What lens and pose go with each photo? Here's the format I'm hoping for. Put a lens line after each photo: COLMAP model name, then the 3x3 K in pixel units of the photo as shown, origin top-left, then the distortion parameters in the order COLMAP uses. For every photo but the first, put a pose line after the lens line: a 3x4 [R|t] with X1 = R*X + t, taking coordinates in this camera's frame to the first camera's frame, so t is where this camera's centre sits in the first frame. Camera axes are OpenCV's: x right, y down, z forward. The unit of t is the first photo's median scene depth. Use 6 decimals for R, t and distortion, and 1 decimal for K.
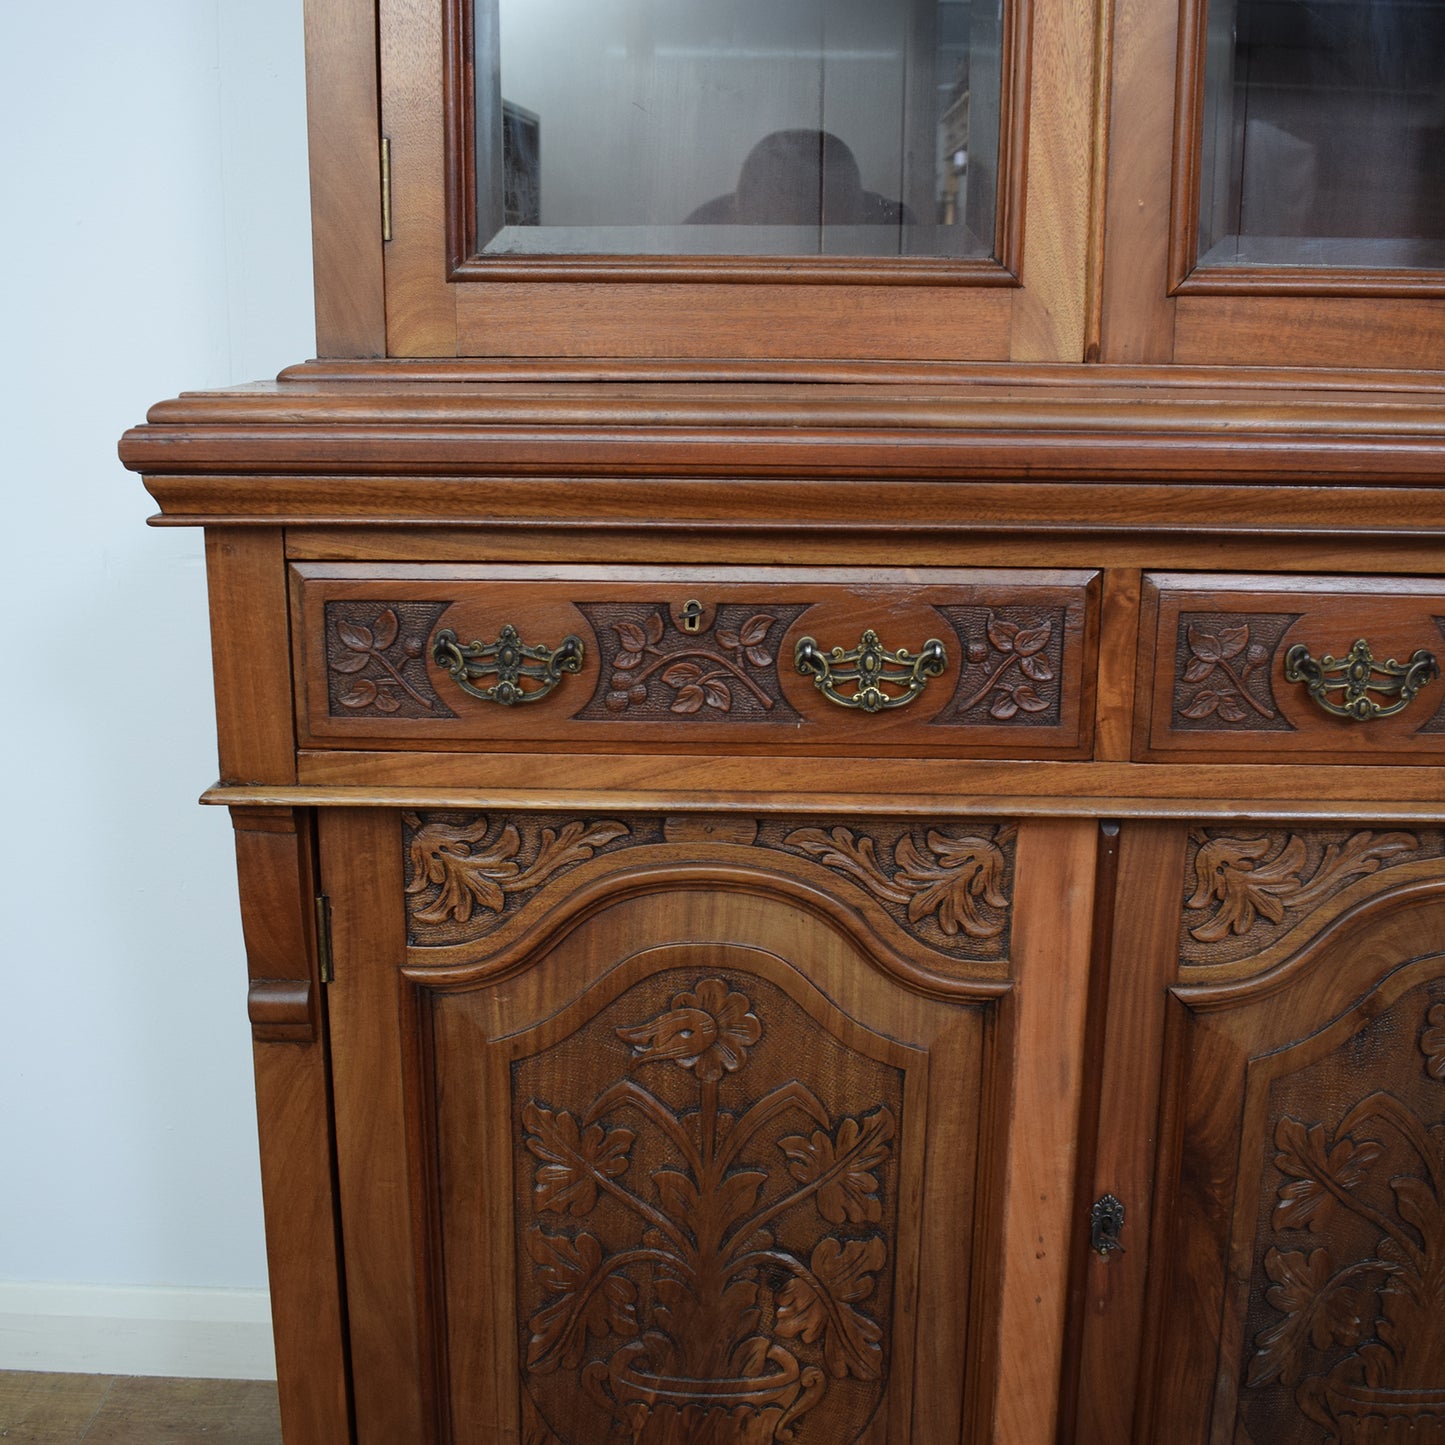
lens RADIAL K [[1709.1, 0, 713.6], [0, 1709.1, 725.0], [0, 0, 1]] dist [-0.095340, 0.000000]
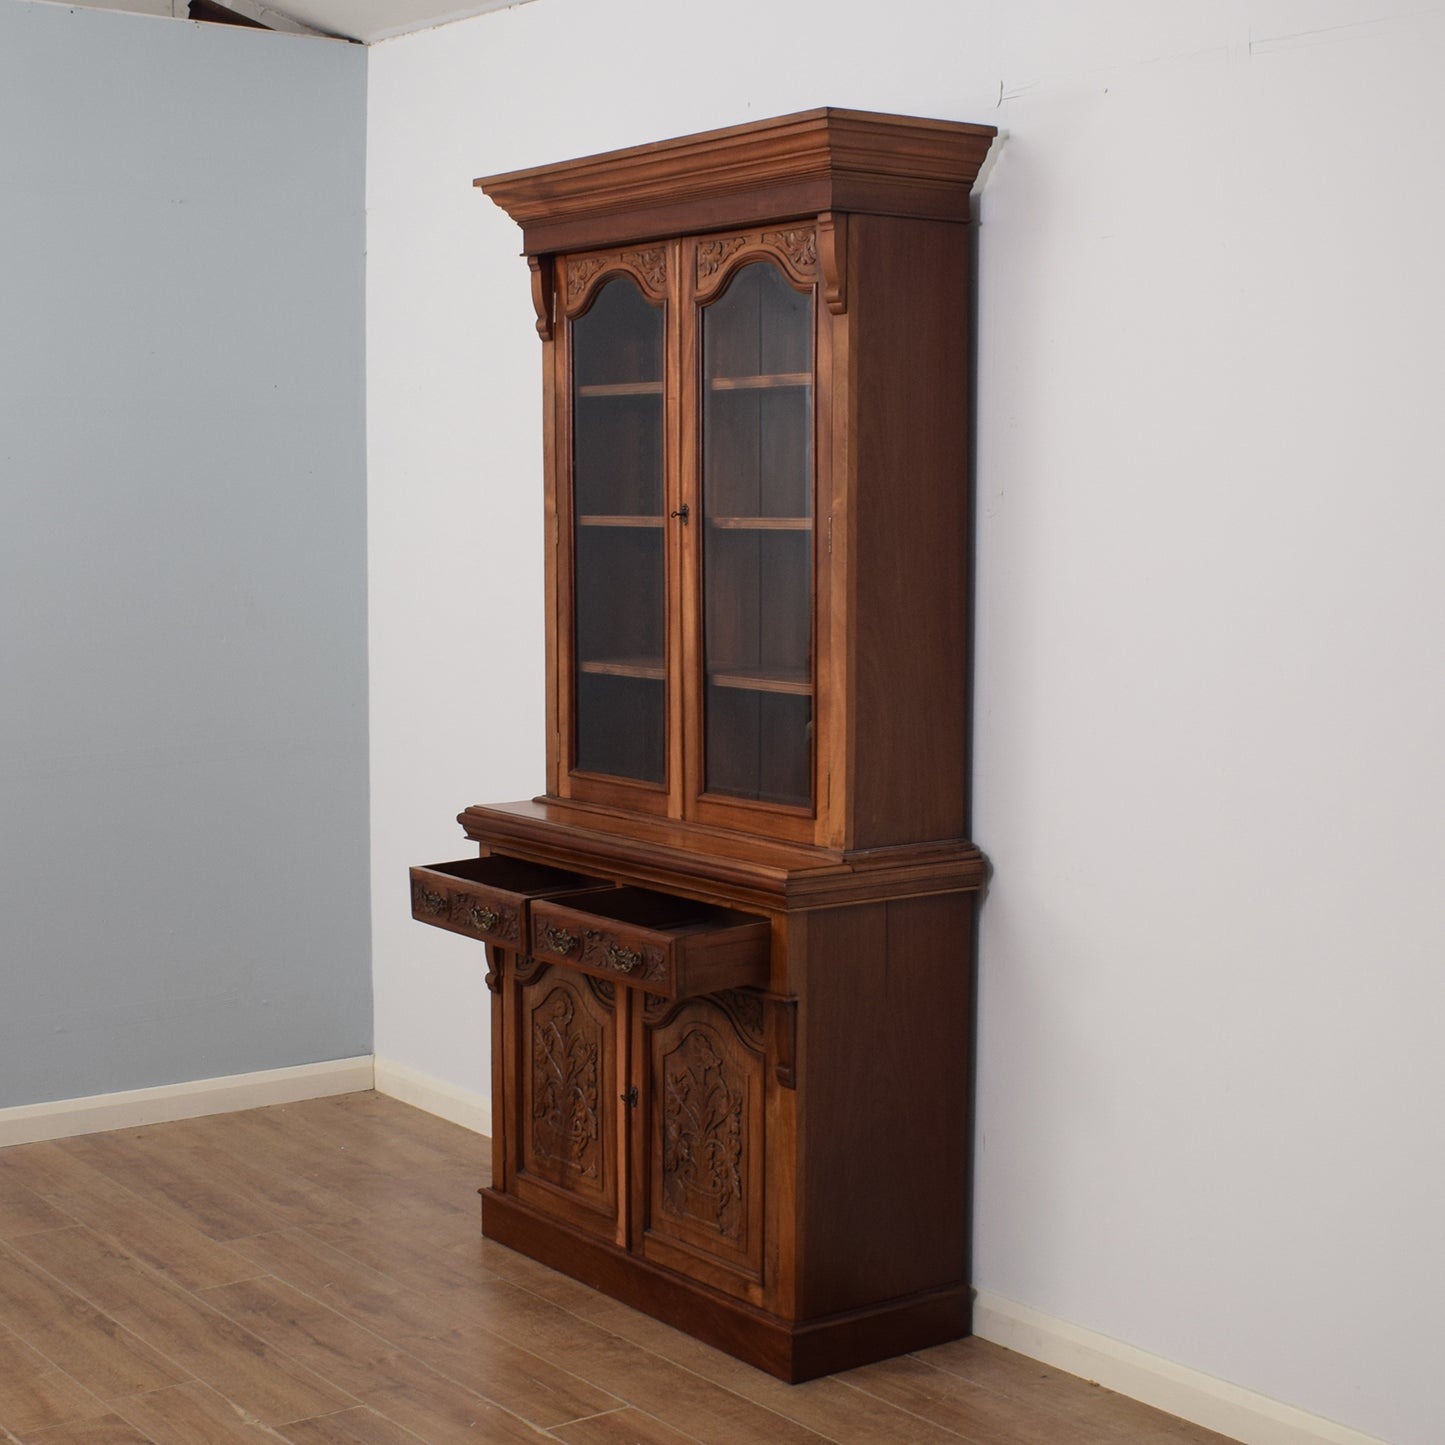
lens RADIAL K [[2371.3, 0, 678.8], [0, 2371.3, 720.3], [0, 0, 1]] dist [-0.090110, 0.000000]
pose [[0.608728, 0.070584, -0.790233, 3.751030], [-0.182635, 0.981751, -0.052996, -0.167833], [0.772071, 0.176584, 0.610511, -1.740357]]
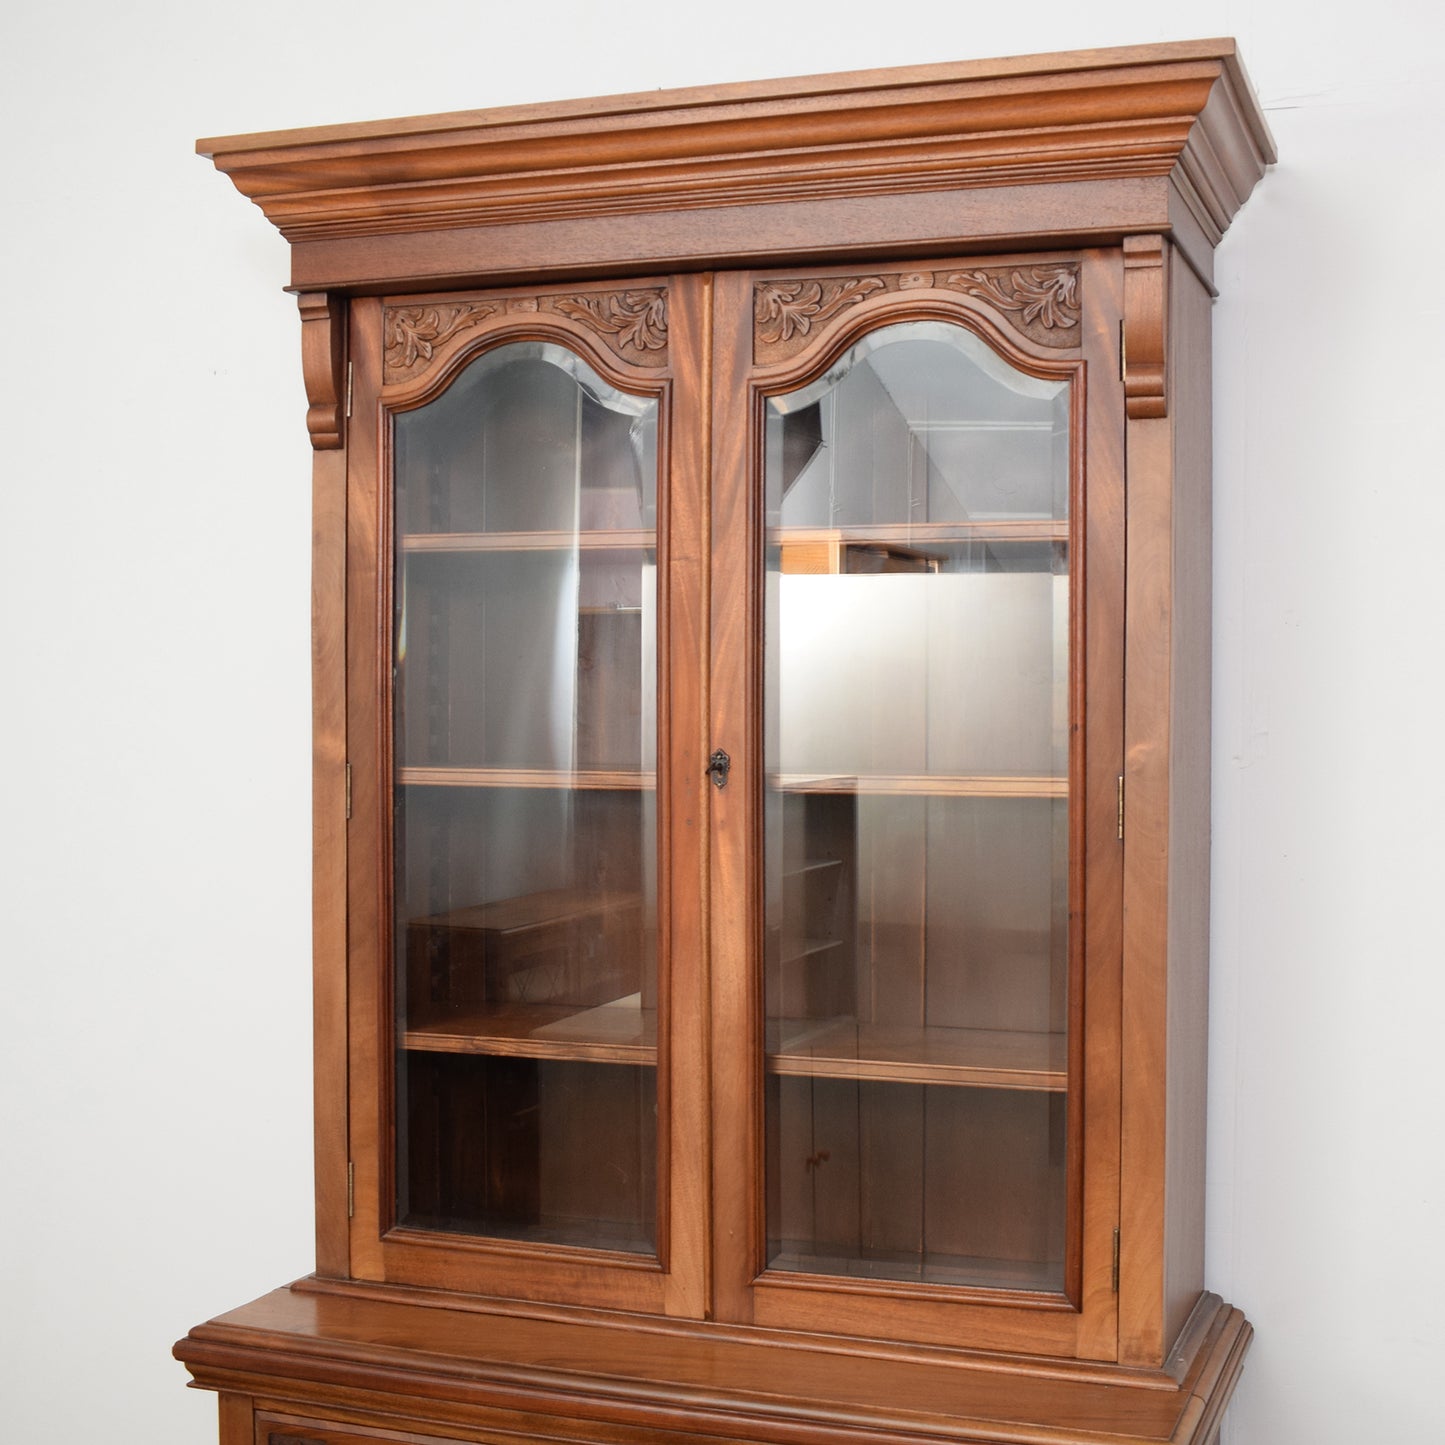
lens RADIAL K [[2010.1, 0, 864.8], [0, 2010.1, 736.8], [0, 0, 1]] dist [-0.086108, 0.000000]
pose [[0.960166, 0.004542, -0.279393, 0.964861], [-0.066859, 0.974560, -0.213924, -0.379740], [0.271314, 0.224083, 0.936043, -1.005610]]
